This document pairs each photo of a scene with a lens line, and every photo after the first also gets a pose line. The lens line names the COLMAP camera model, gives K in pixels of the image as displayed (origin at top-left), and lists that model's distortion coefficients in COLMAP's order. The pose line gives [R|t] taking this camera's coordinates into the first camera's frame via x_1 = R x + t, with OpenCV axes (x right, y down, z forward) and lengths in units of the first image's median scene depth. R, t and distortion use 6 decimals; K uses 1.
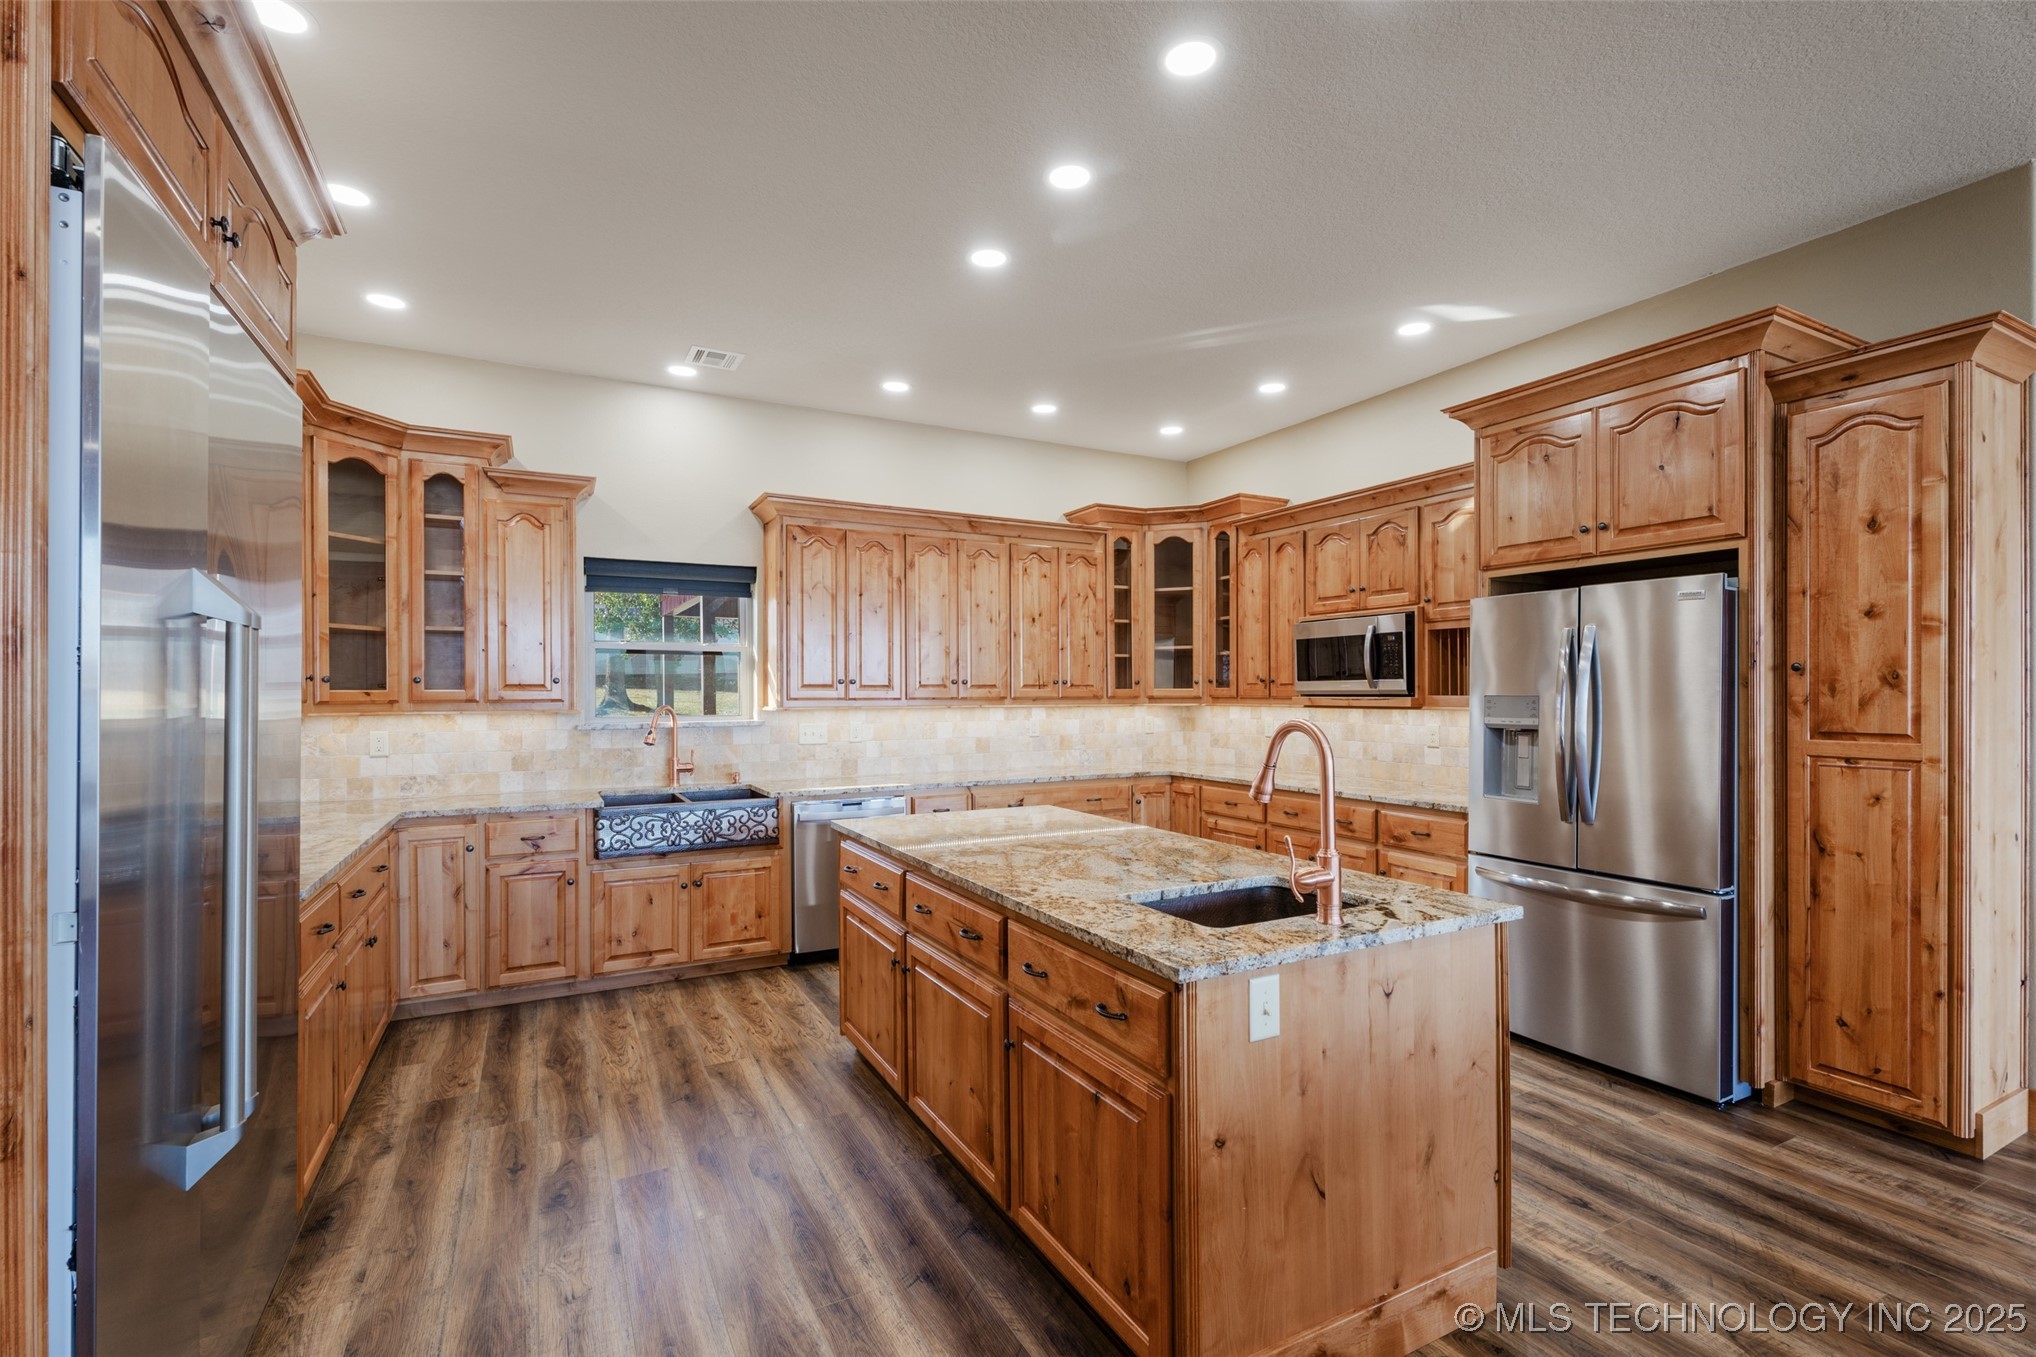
lens RADIAL K [[916.7, 0, 1026.7], [0, 916.7, 692.3], [0, 0, 1]] dist [0.008013, -0.003987]
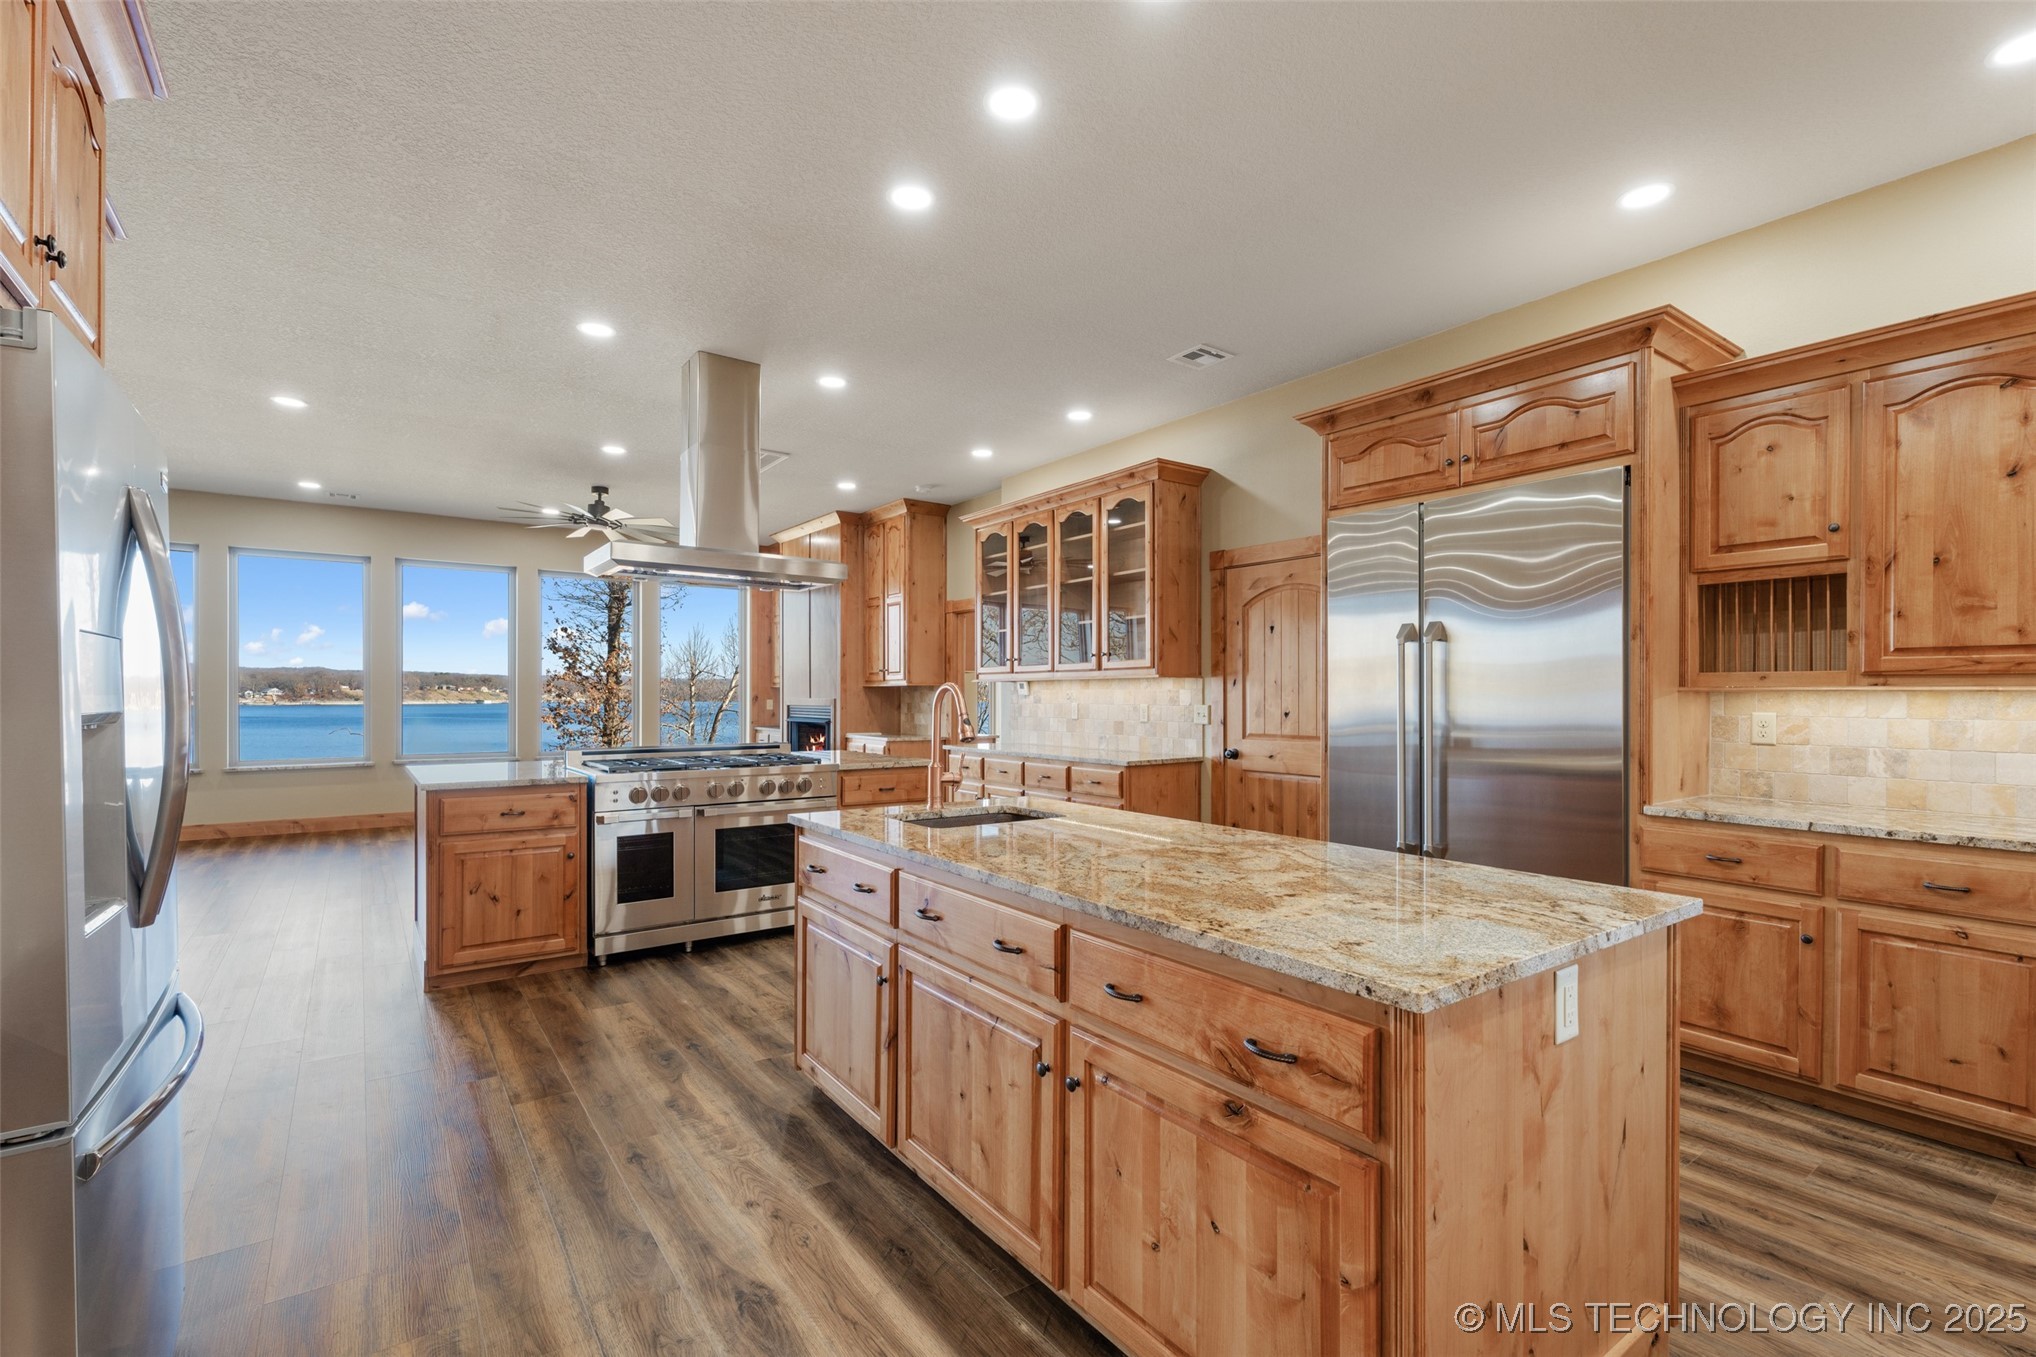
lens RADIAL K [[916.7, 0, 1023.4], [0, 916.7, 692.0], [0, 0, 1]] dist [0.008013, -0.003987]
pose [[-0.989676, 0.005096, -0.143230, 0.167329], [0.004947, 0.999987, 0.001403, 0.015503], [0.143235, 0.000680, -0.989688, 1.069657]]
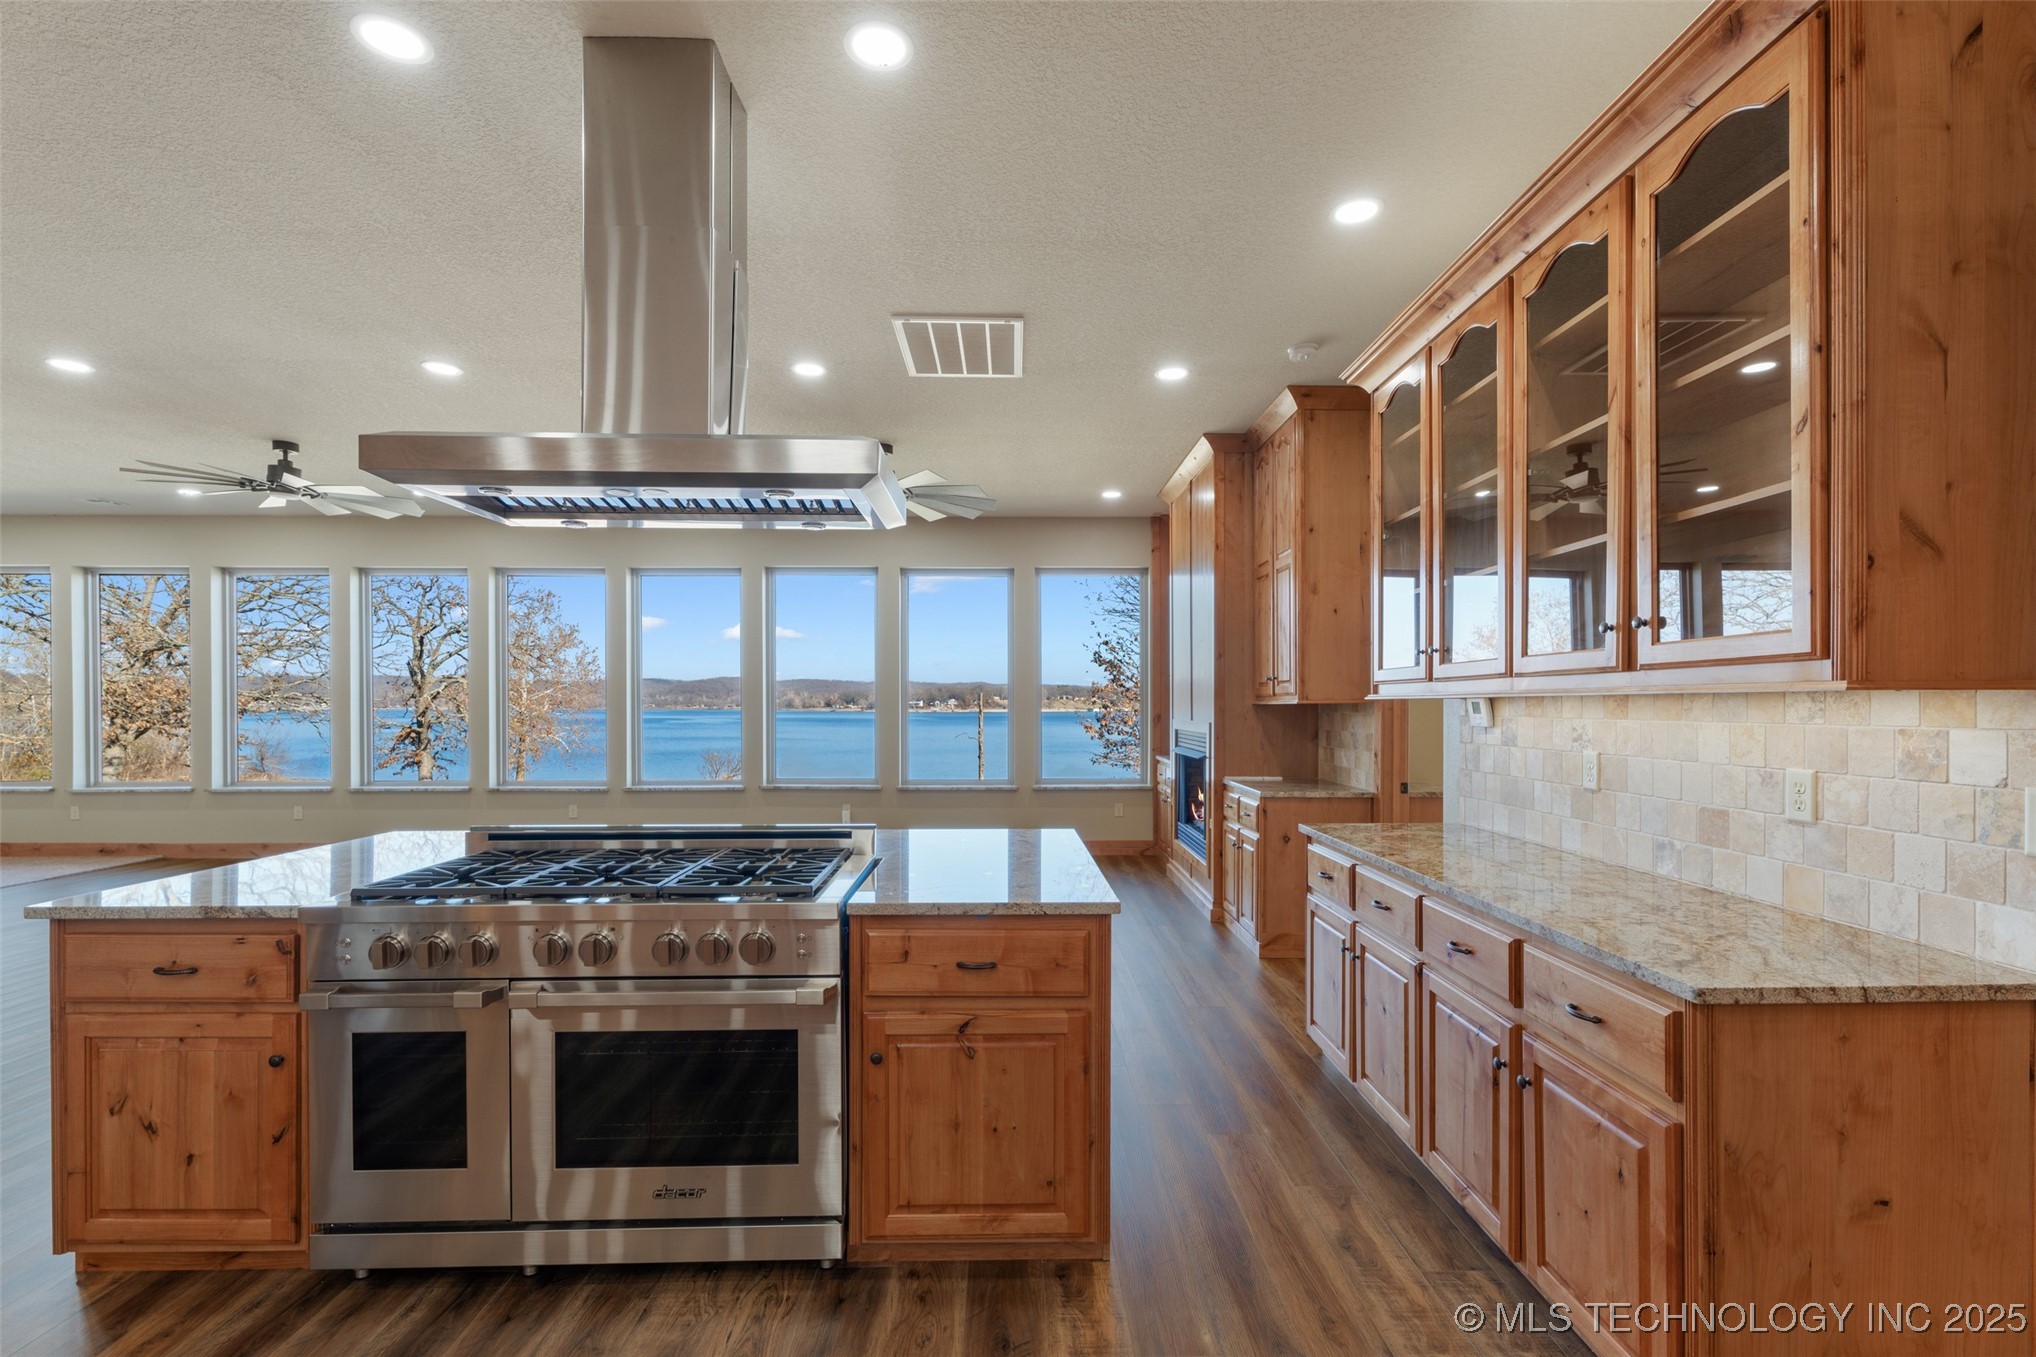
lens RADIAL K [[916.7, 0, 1022.0], [0, 916.7, 707.5], [0, 0, 1]] dist [0.008013, -0.003987]
pose [[-0.892205, 0.005903, 0.451593, -0.051454], [0.008956, 0.999949, 0.004623, 0.001367], [-0.451543, 0.008169, -0.892212, 0.378351]]
